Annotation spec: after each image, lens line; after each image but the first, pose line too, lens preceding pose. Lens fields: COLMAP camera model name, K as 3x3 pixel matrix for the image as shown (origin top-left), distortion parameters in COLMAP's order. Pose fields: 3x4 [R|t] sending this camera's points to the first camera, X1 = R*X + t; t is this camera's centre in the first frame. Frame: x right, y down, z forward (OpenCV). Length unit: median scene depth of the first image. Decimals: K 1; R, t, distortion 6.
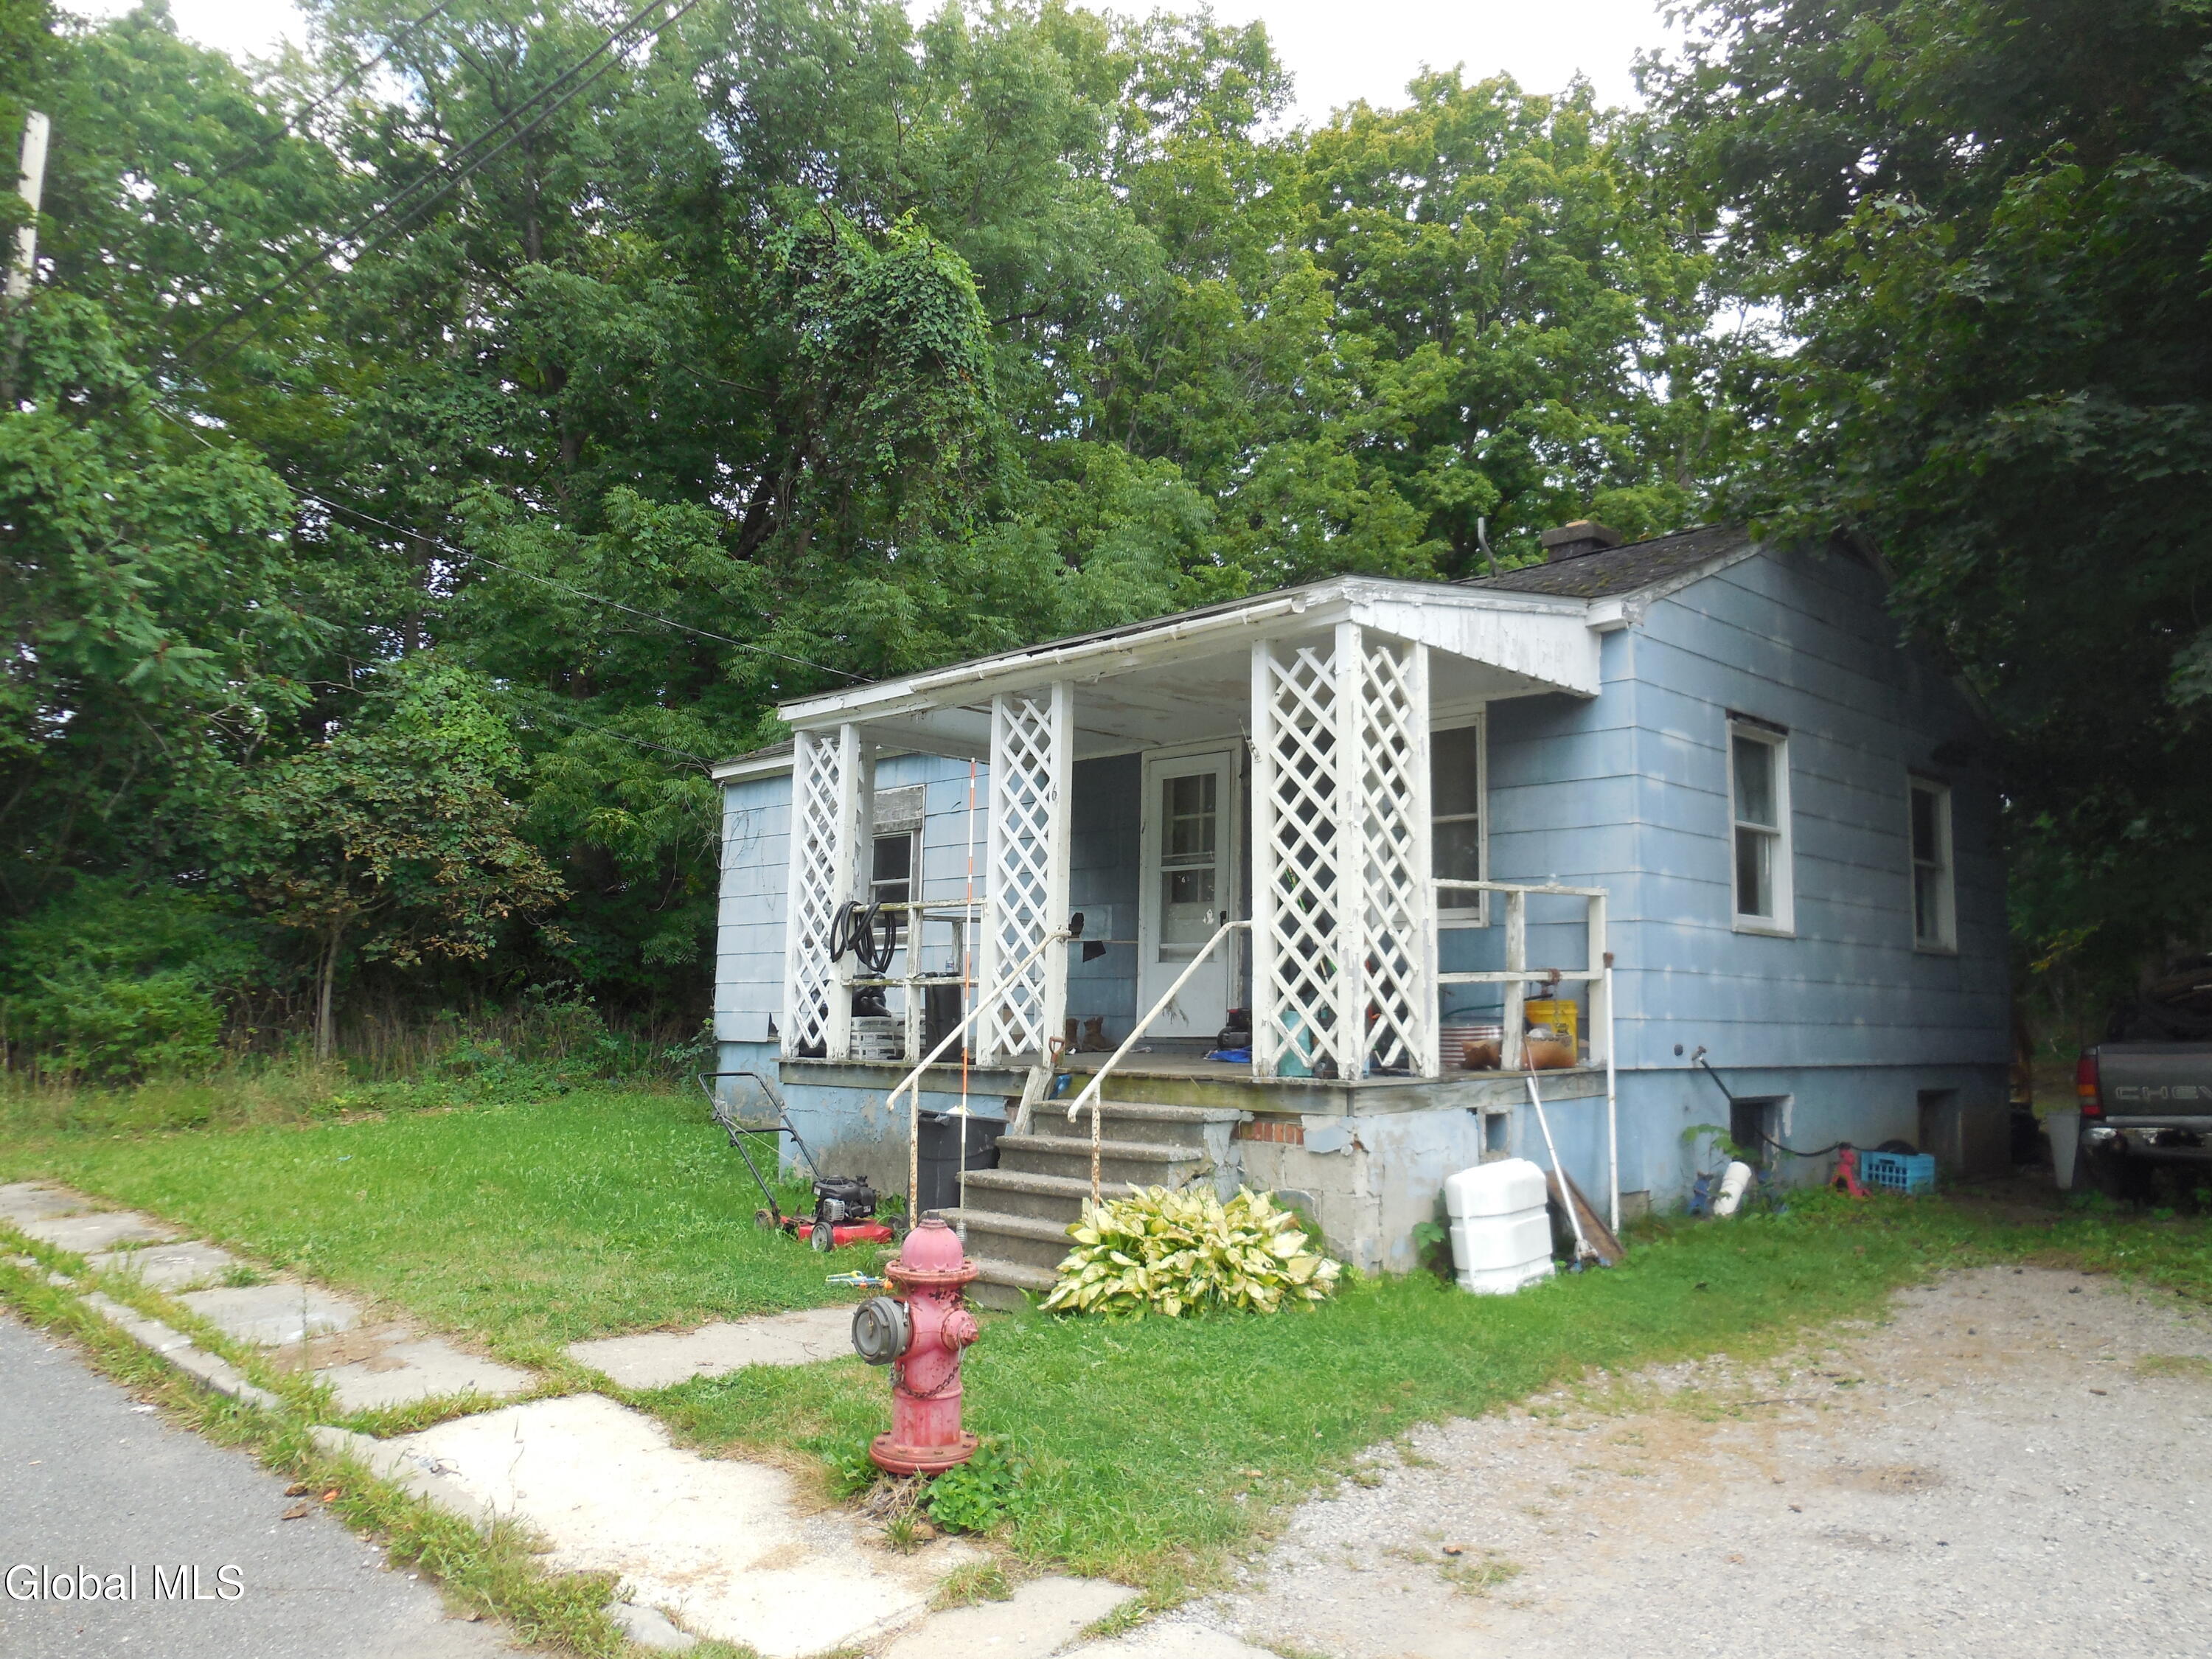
lens RADIAL K [[1676.8, 0, 1106.0], [0, 1676.8, 829.5], [0, 0, 1]] dist [0.000149, -0.001626]
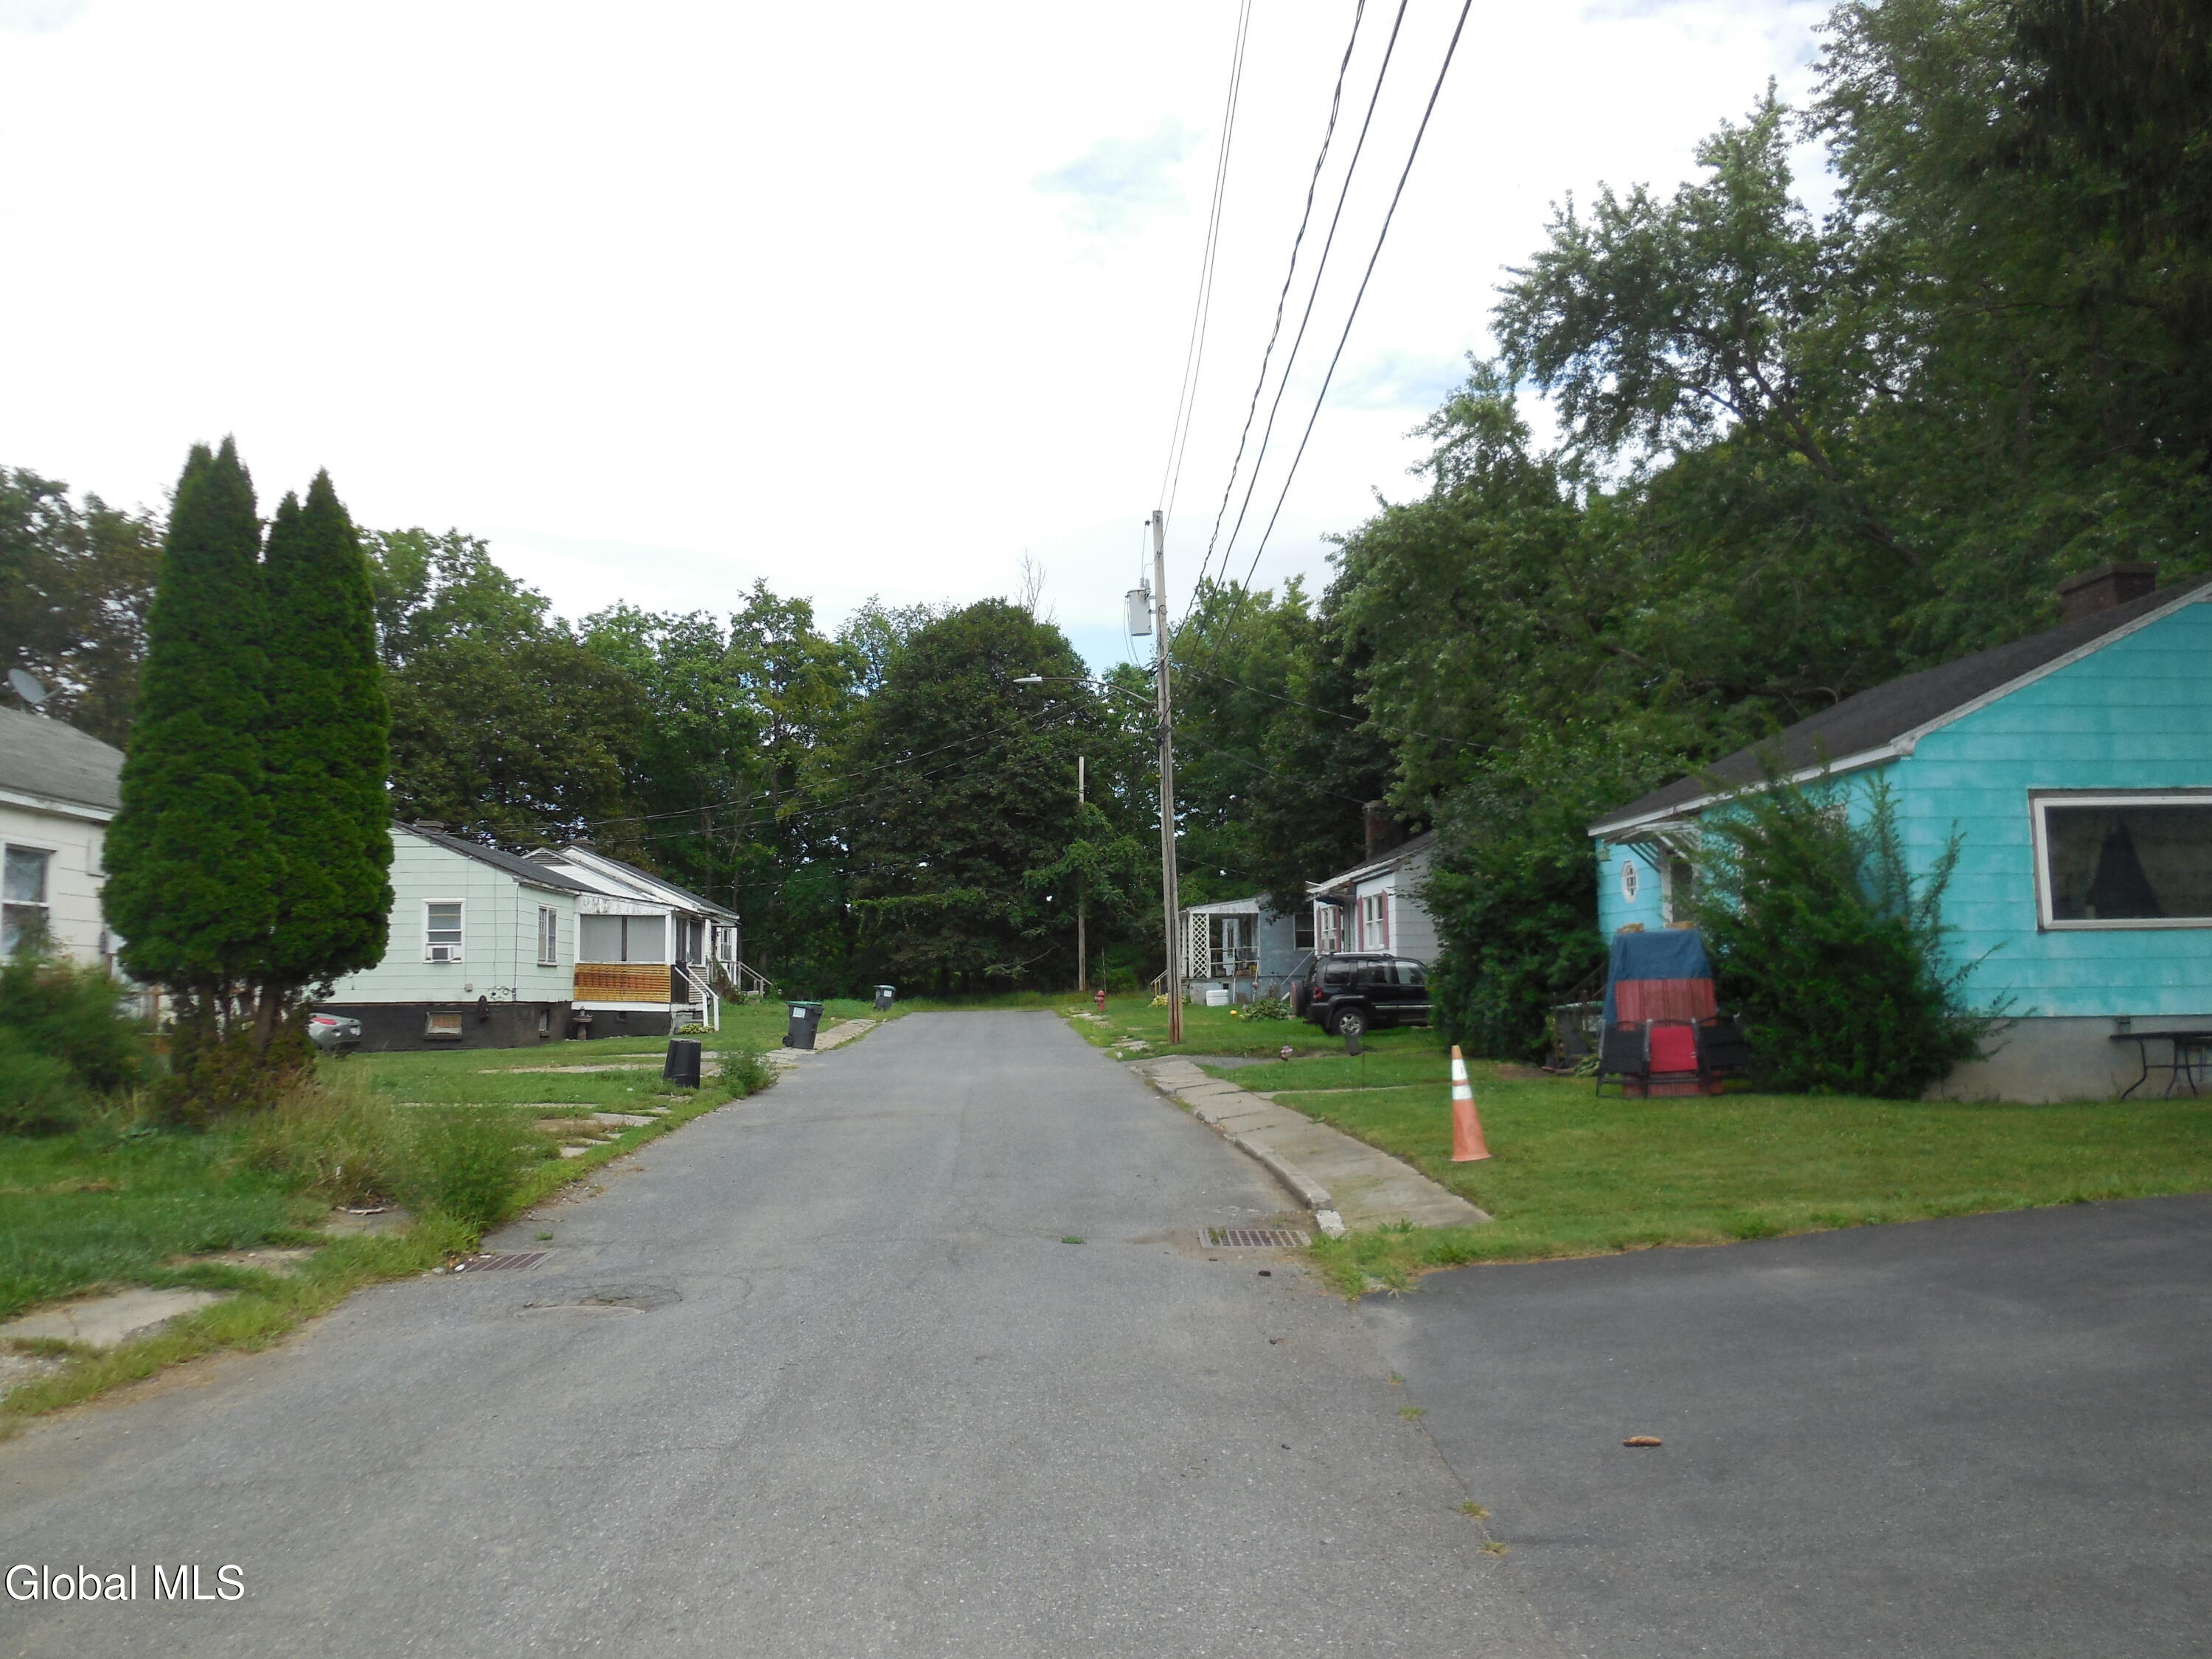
lens RADIAL K [[1676.8, 0, 1106.0], [0, 1676.8, 829.5], [0, 0, 1]] dist [0.000149, -0.001626]
pose [[0.741177, -0.076494, -0.666937, 2.296534], [0.081979, 0.996365, -0.023172, -0.166487], [0.666285, -0.037500, 0.744754, -2.191404]]
